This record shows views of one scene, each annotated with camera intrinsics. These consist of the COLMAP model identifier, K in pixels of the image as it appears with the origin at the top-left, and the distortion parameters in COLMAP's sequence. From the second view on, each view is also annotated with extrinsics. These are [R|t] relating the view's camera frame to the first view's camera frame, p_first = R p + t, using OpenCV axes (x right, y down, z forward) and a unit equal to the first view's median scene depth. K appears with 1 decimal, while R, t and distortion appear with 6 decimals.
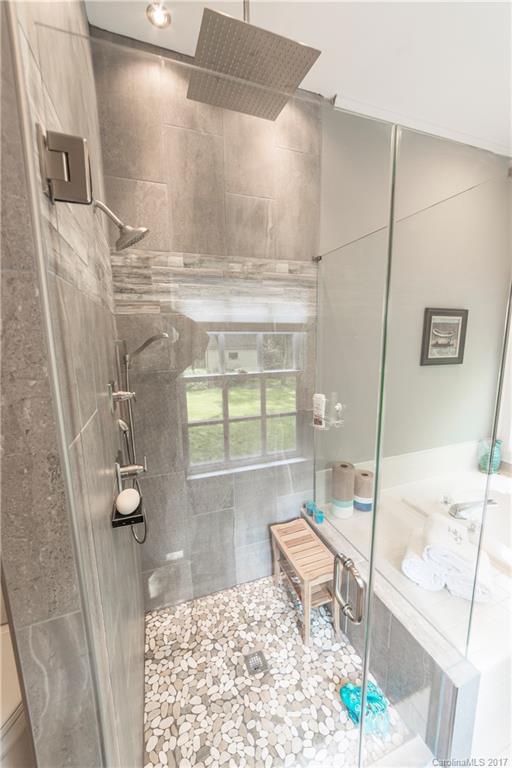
lens RADIAL K [[297.5, 0, 258.0], [0, 297.5, 386.6], [0, 0, 1]] dist [-0.013037, 0.003695]
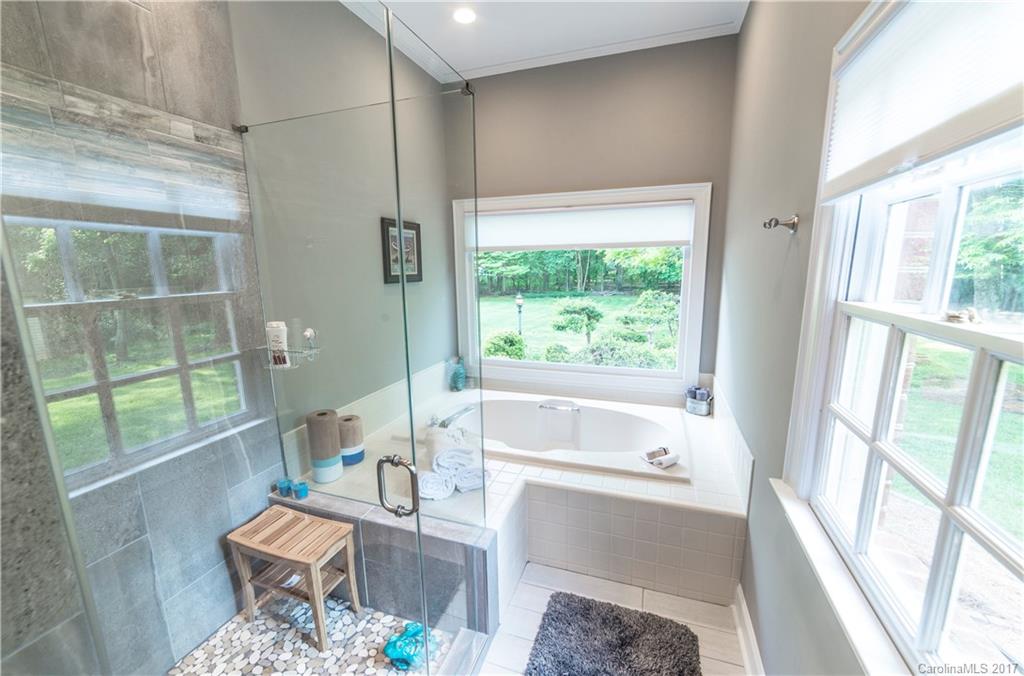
lens RADIAL K [[398.6, 0, 517.9], [0, 398.6, 339.1], [0, 0, 1]] dist [-0.011410, 0.003613]
pose [[0.629325, -0.141728, 0.764109, -0.164767], [0.136633, 0.988093, 0.070741, 0.078531], [-0.765037, 0.059883, 0.641196, -0.065202]]
